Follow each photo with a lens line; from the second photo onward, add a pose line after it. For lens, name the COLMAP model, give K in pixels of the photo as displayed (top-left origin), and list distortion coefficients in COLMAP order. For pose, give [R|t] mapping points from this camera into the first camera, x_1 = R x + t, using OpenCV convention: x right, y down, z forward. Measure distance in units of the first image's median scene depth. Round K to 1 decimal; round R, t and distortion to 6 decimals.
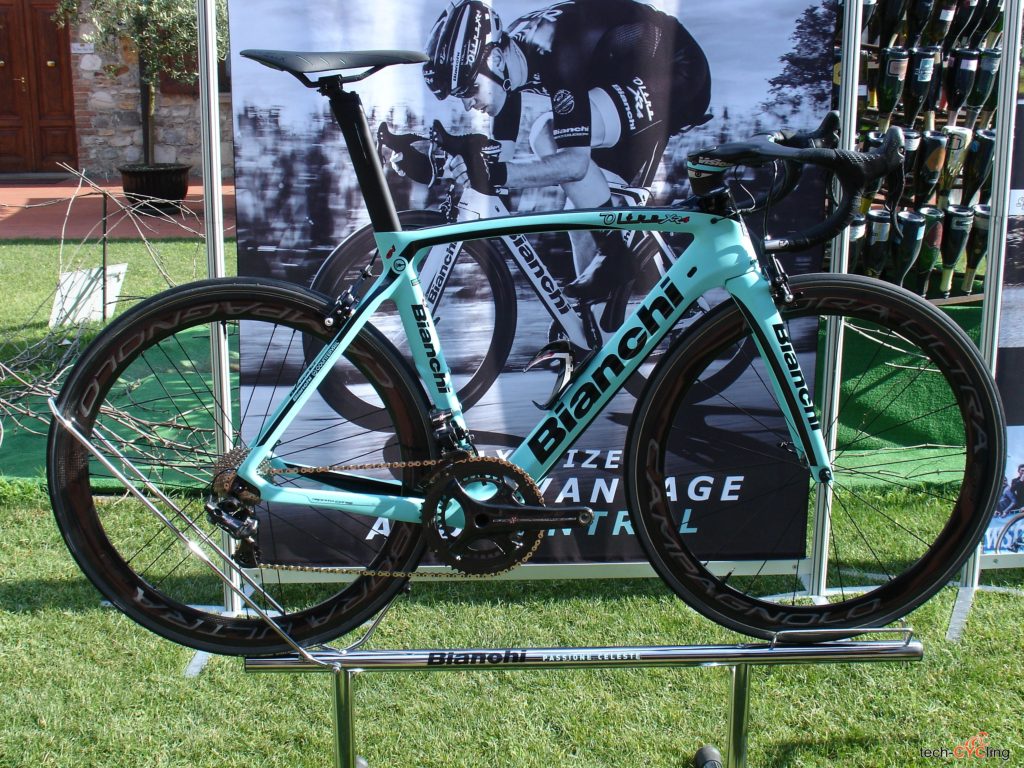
lens RADIAL K [[1334.0, 0, 510.0], [0, 1334.0, 336.4], [0, 0, 1]] dist [0.000378, 0.000000]
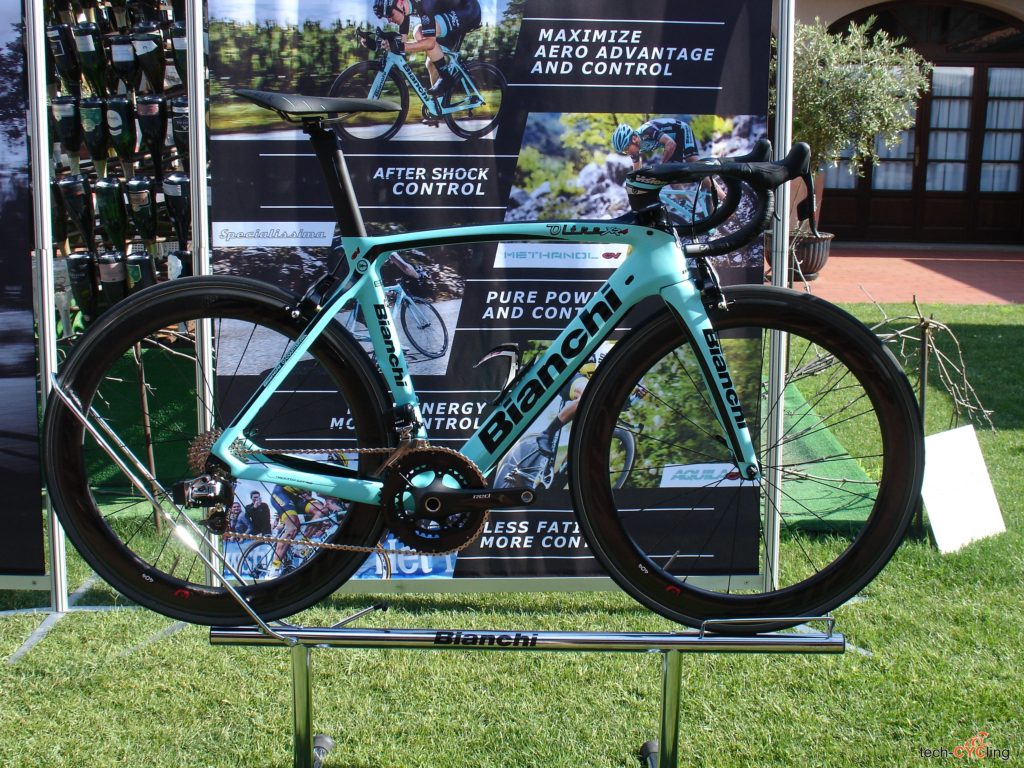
lens RADIAL K [[1553.0, 0, 514.5], [0, 1553.0, 388.2], [0, 0, 1]] dist [-0.051994, 0.000000]
pose [[0.999710, 0.018936, 0.014867, 0.024255], [-0.018406, 0.999217, -0.035014, 0.087696], [-0.015518, 0.034730, 0.999276, -0.273861]]
